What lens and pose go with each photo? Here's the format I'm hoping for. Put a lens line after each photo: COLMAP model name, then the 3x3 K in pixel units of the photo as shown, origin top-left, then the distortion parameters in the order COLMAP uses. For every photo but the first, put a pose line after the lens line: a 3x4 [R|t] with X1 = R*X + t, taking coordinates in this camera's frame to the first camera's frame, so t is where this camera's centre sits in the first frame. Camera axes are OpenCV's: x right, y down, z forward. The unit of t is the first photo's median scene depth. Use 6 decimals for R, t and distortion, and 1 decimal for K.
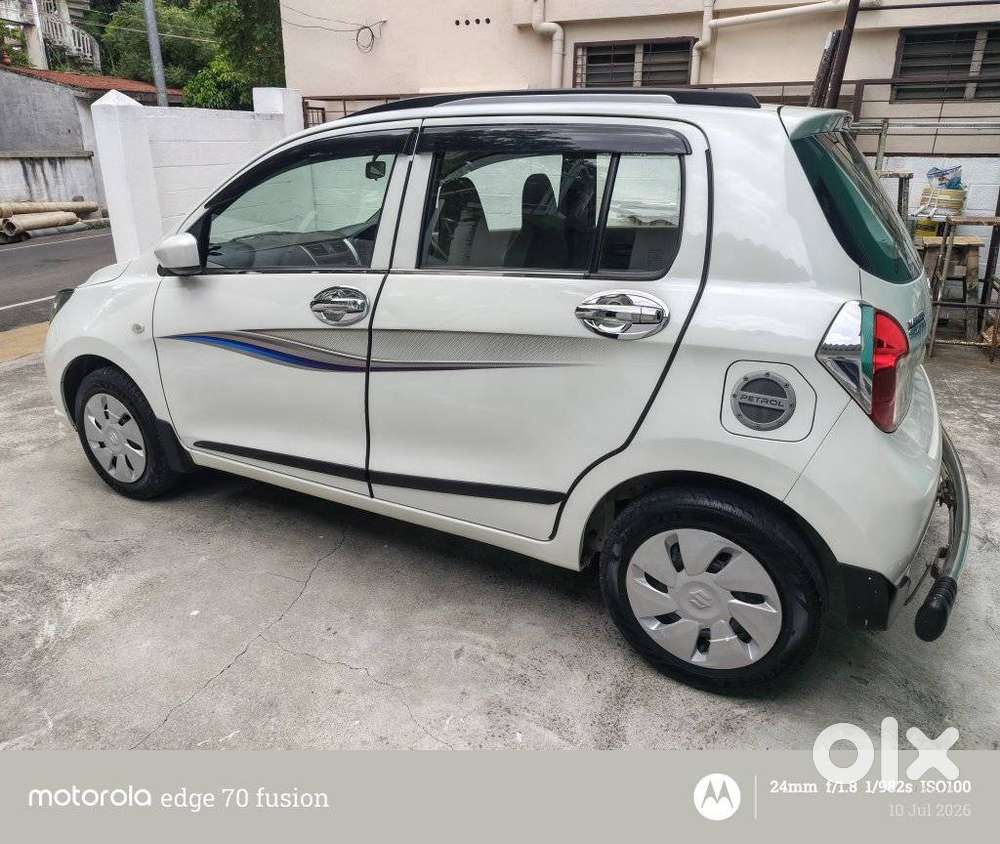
lens RADIAL K [[687.9, 0, 500.6], [0, 687.9, 383.2], [0, 0, 1]] dist [0.036331, -0.041851]
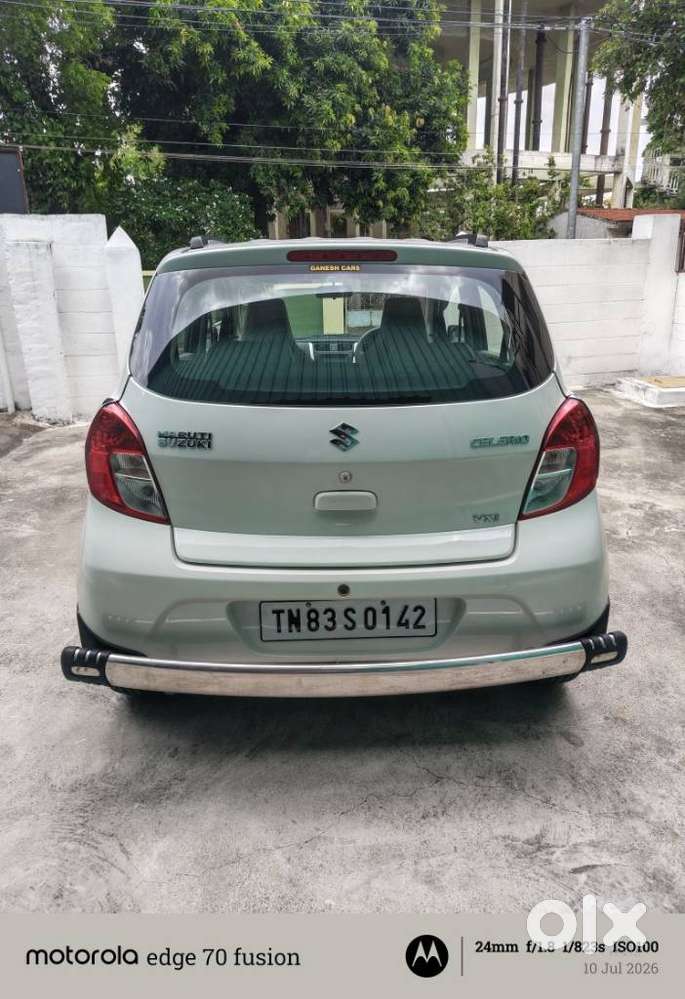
lens RADIAL K [[626.8, 0, 343.3], [0, 626.8, 449.4], [0, 0, 1]] dist [0.045943, -0.056873]
pose [[0.503557, 0.225840, -0.833922, 1.167393], [-0.265164, 0.959044, 0.099609, -0.177128], [0.822264, 0.170967, 0.542819, 0.497518]]
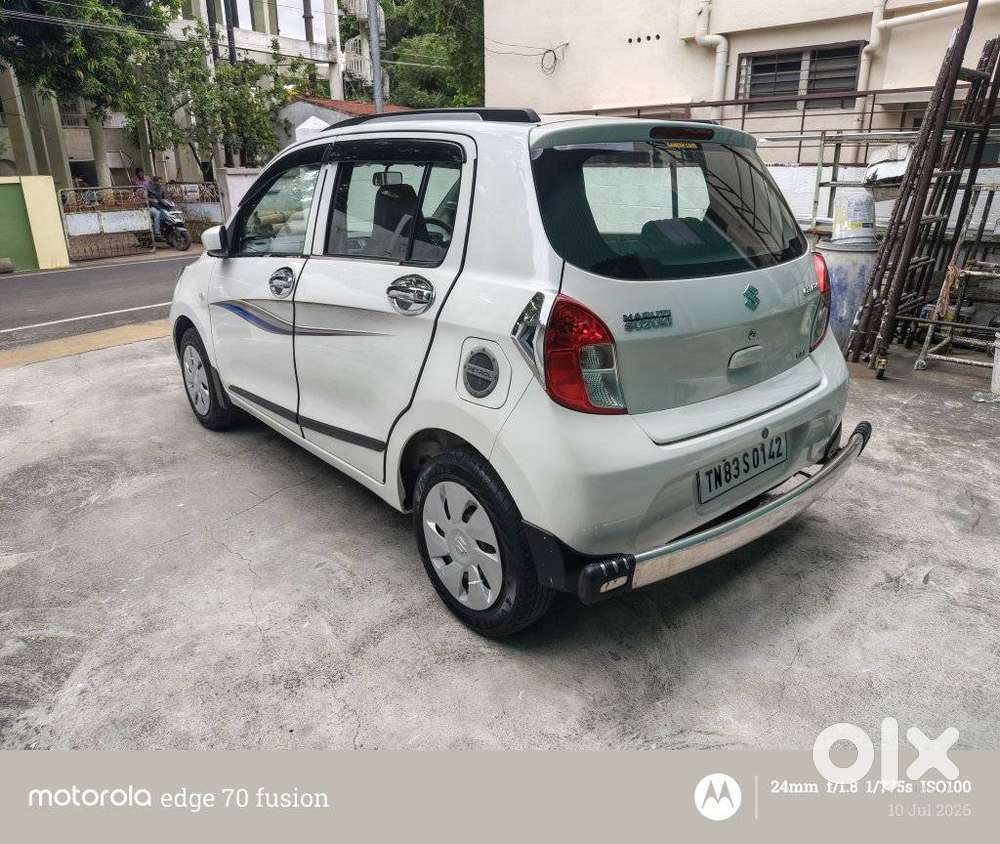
lens RADIAL K [[687.9, 0, 500.6], [0, 687.9, 383.2], [0, 0, 1]] dist [0.036331, -0.041851]
pose [[0.932211, 0.102662, -0.347048, 0.570607], [-0.109441, 0.993993, 0.000068, 0.027709], [0.344971, 0.037918, 0.937847, -0.055904]]
